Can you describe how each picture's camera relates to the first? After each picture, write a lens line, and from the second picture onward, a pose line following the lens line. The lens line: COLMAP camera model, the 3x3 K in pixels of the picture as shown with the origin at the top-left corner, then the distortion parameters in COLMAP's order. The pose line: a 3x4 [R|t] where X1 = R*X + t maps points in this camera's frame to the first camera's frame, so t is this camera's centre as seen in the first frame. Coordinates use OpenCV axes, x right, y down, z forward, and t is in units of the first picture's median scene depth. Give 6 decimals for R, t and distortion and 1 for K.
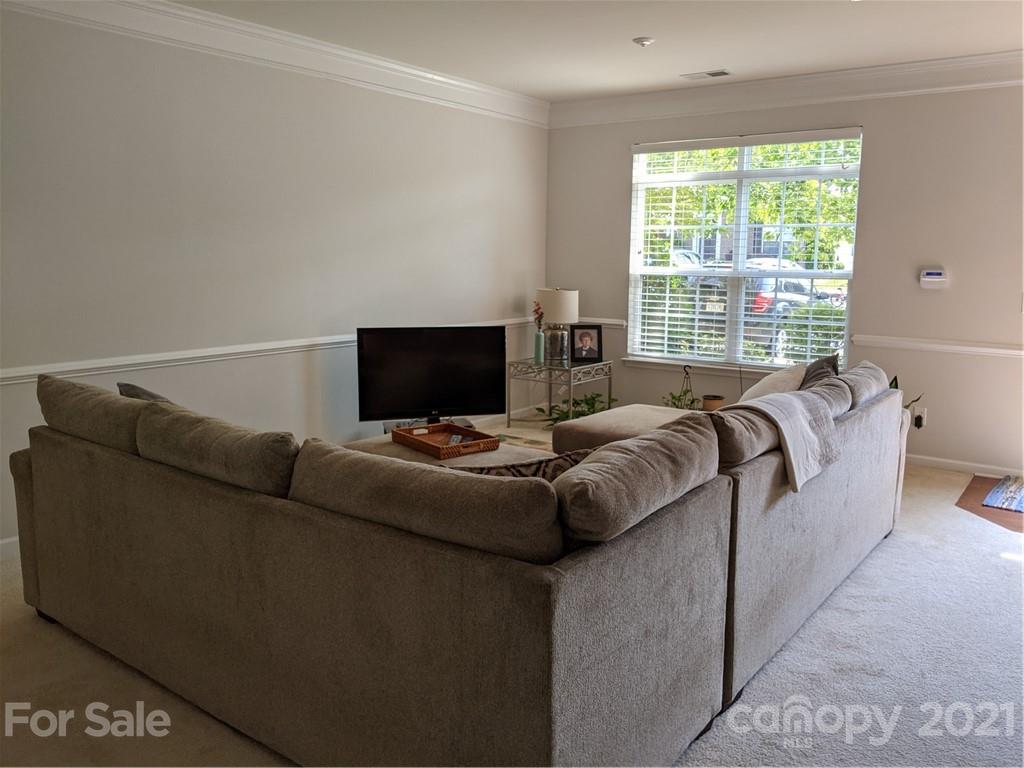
lens RADIAL K [[822.4, 0, 512.0], [0, 822.4, 384.0], [0, 0, 1]] dist [0.006534, 0.001034]
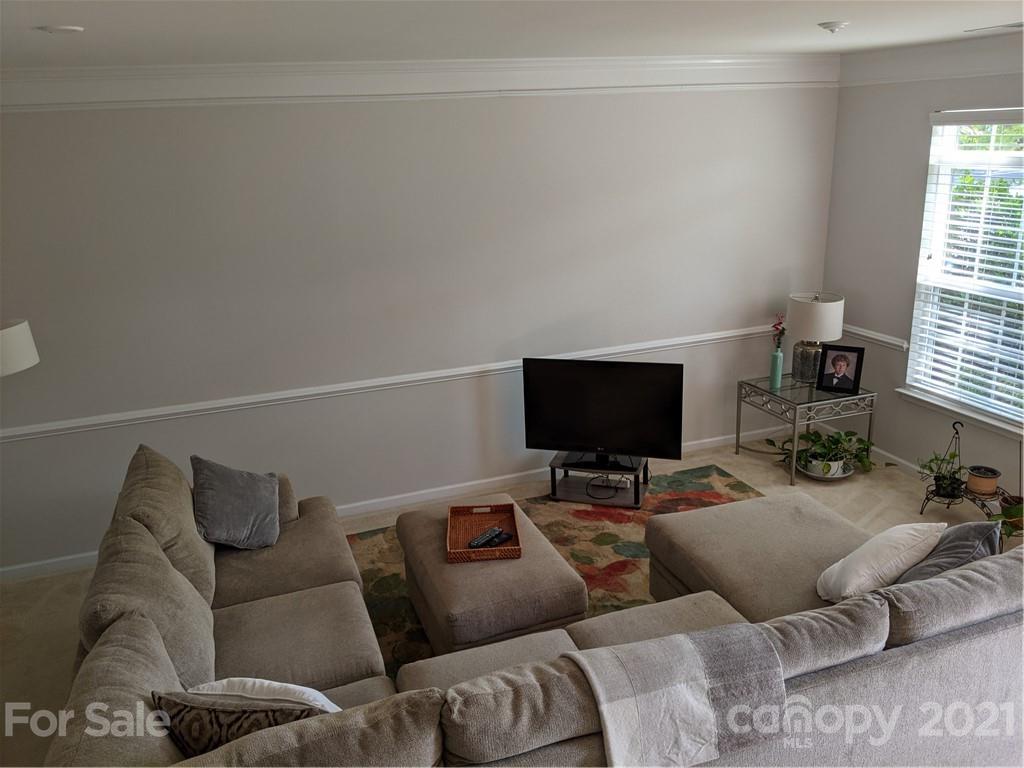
lens RADIAL K [[822.4, 0, 512.0], [0, 822.4, 384.0], [0, 0, 1]] dist [0.006534, 0.001034]
pose [[0.824136, 0.128000, -0.551739, 0.274084], [-0.038646, 0.984567, 0.170687, -0.161527], [0.565072, -0.119347, 0.816364, 0.151051]]
